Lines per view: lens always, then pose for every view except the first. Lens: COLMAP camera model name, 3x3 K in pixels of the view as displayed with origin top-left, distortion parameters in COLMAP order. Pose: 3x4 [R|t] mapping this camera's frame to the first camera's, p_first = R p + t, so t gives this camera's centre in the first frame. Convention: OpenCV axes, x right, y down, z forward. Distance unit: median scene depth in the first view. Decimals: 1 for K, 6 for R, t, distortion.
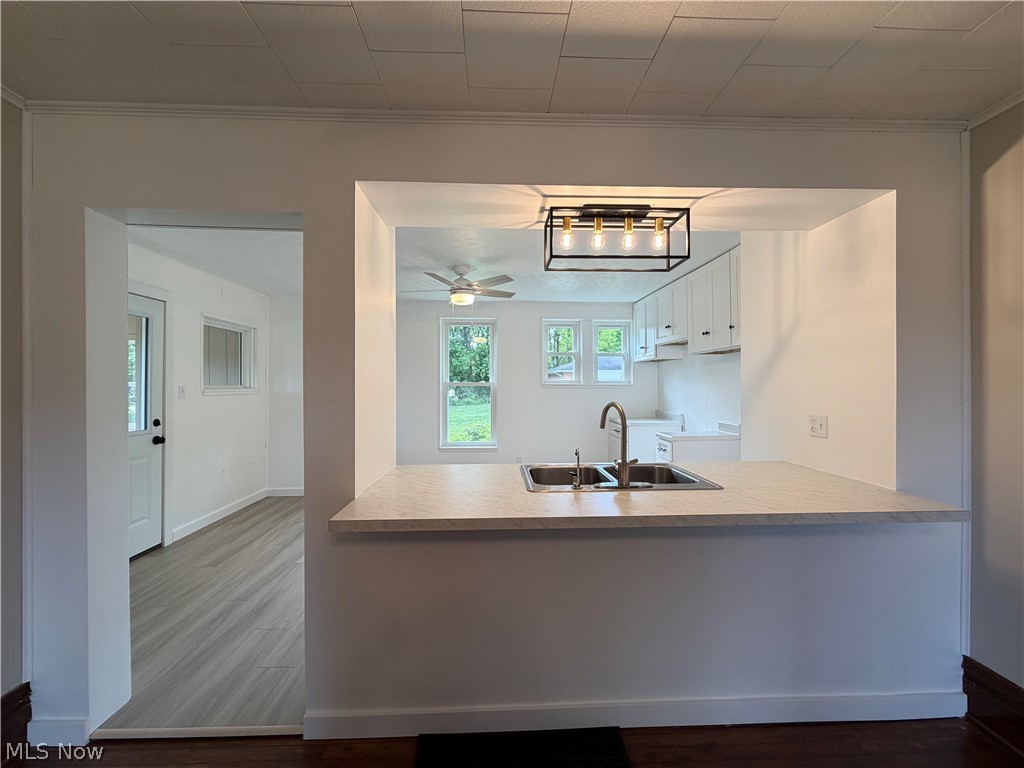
lens RADIAL K [[405.7, 0, 511.8], [0, 405.7, 384.4], [0, 0, 1]] dist [0.000145, 0.000049]
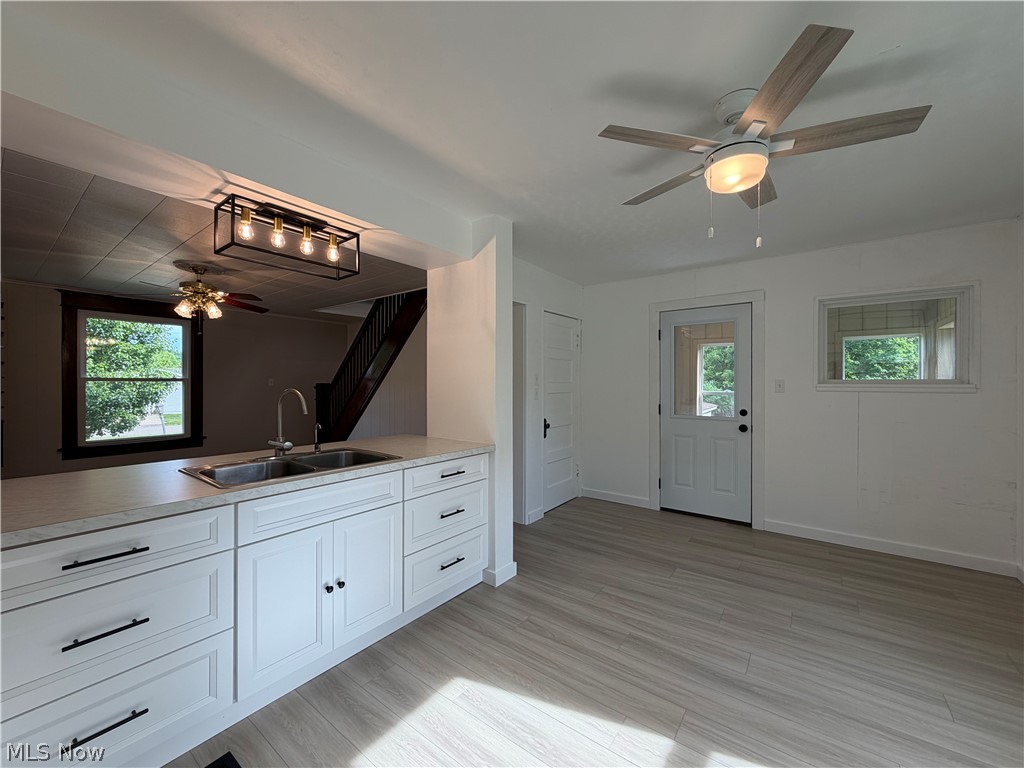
lens RADIAL K [[405.7, 0, 503.5], [0, 405.7, 385.6], [0, 0, 1]] dist [0.000145, 0.000049]
pose [[-0.640677, 0.003961, -0.767800, 0.412989], [-0.002029, 0.999974, 0.006852, 0.012918], [0.767808, 0.005948, -0.640653, 1.209070]]
